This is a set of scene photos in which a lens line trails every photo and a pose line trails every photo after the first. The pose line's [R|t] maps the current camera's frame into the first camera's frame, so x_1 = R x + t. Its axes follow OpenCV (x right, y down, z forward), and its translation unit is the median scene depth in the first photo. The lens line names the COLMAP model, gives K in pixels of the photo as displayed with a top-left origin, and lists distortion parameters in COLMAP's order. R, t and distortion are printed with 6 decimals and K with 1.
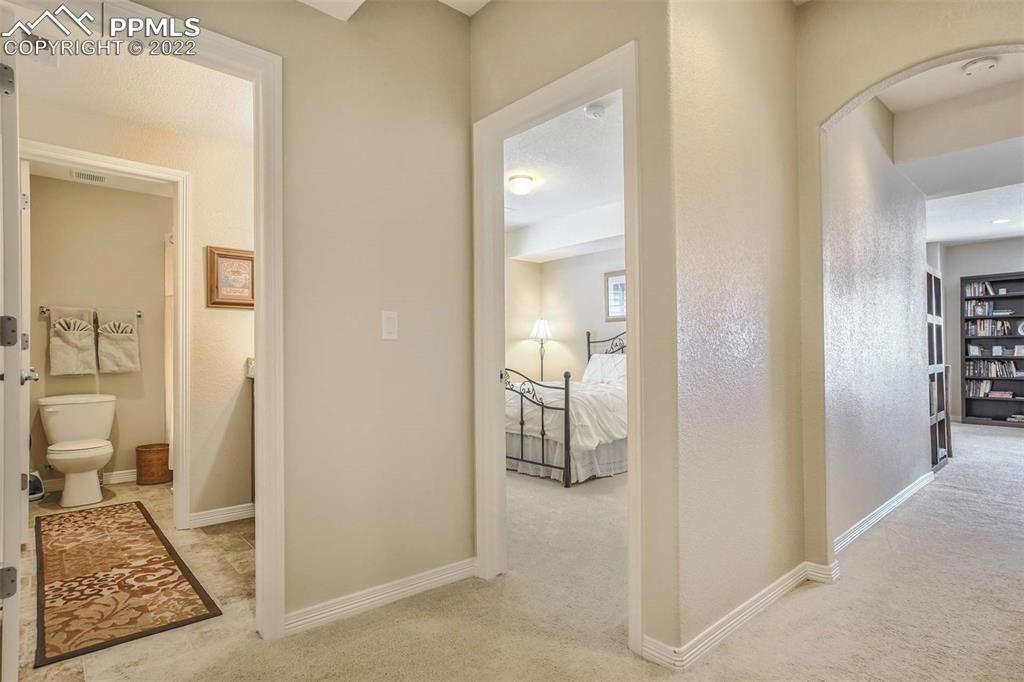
lens RADIAL K [[529.6, 0, 515.2], [0, 529.6, 345.6], [0, 0, 1]] dist [-0.011091, 0.002976]
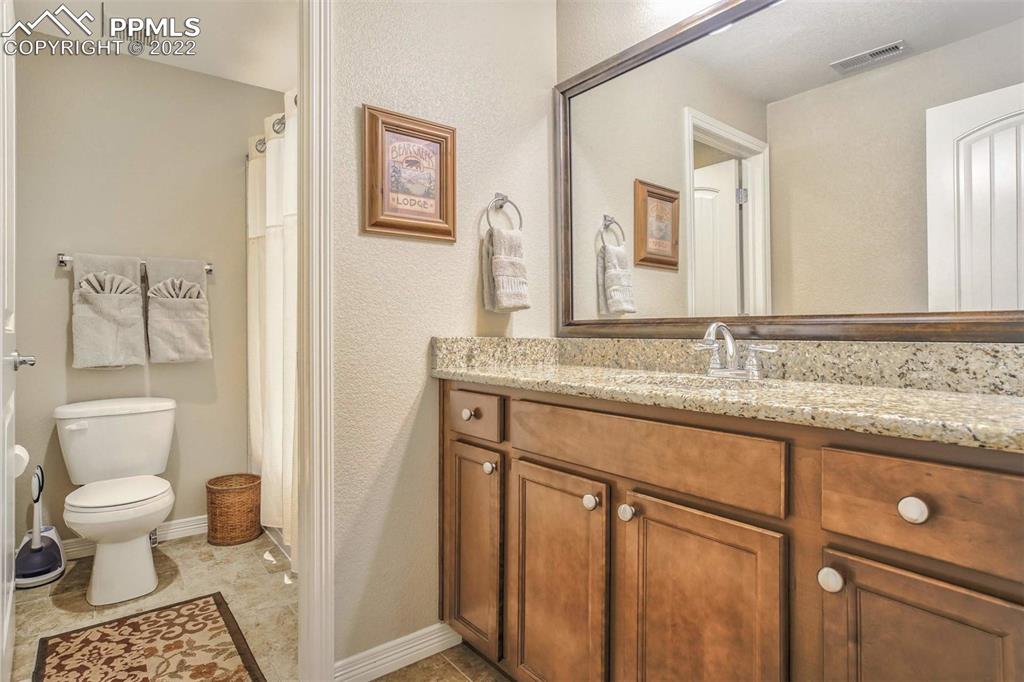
lens RADIAL K [[529.6, 0, 494.3], [0, 529.6, 324.0], [0, 0, 1]] dist [-0.011091, 0.002976]
pose [[0.996362, -0.005438, -0.085044, -0.348137], [0.005392, 0.999985, -0.000764, 0.009490], [0.085047, 0.000303, 0.996377, 0.434909]]
